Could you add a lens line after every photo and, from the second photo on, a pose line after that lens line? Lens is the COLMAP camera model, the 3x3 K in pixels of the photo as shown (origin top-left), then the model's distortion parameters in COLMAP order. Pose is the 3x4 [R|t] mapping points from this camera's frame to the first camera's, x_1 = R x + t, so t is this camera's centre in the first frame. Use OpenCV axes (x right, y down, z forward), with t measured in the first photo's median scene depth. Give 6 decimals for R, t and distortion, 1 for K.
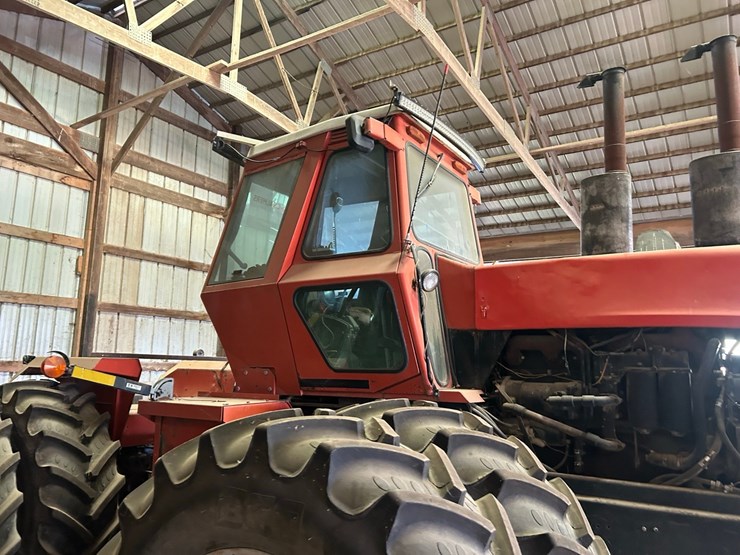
lens RADIAL K [[547.9, 0, 374.5], [0, 547.9, 277.7], [0, 0, 1]] dist [0.058218, -0.058714]
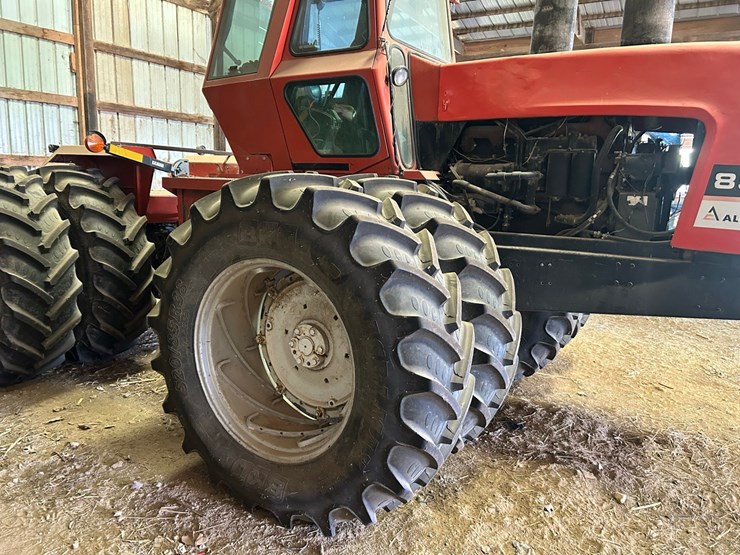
lens RADIAL K [[547.9, 0, 374.5], [0, 547.9, 277.7], [0, 0, 1]] dist [0.058218, -0.058714]
pose [[0.999892, 0.010737, 0.009988, 0.016014], [-0.013408, 0.945237, 0.326110, 0.011558], [-0.005939, -0.326209, 0.945279, -0.104688]]
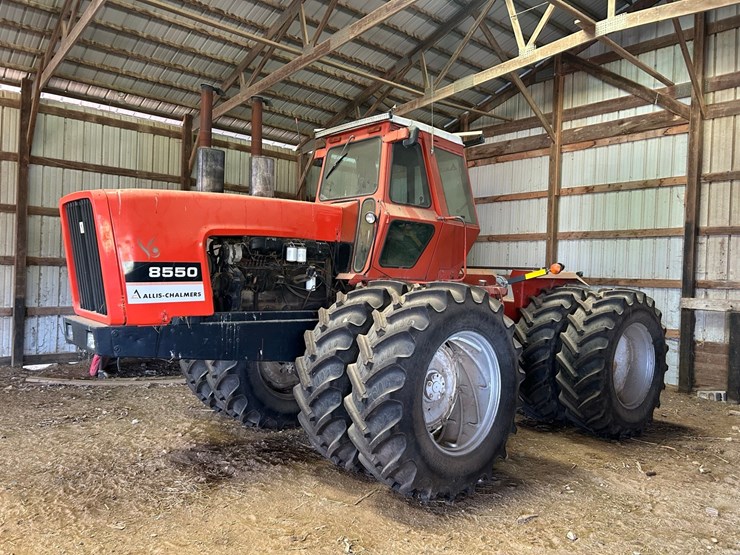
lens RADIAL K [[563.2, 0, 372.1], [0, 563.2, 276.1], [0, 0, 1]] dist [0.061268, -0.069450]
pose [[-0.279236, -0.027088, -0.959840, 0.870480], [0.108016, 0.992371, -0.059430, 0.151270], [0.954128, -0.120273, -0.274180, 0.737374]]
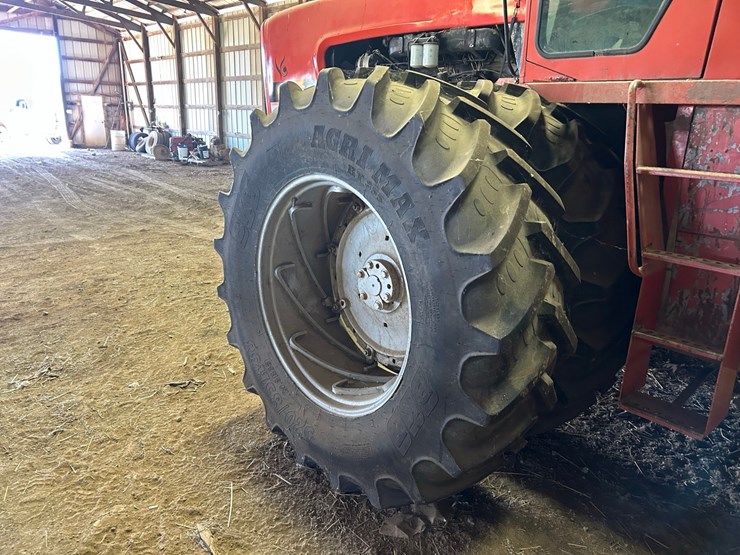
lens RADIAL K [[539.6, 0, 372.6], [0, 539.6, 265.5], [0, 0, 1]] dist [0.001729, -0.009308]
pose [[-0.967837, -0.114458, 0.224031, 0.120453], [-0.090283, 0.989213, 0.115357, 0.198725], [-0.234818, 0.091421, -0.967731, 0.924159]]
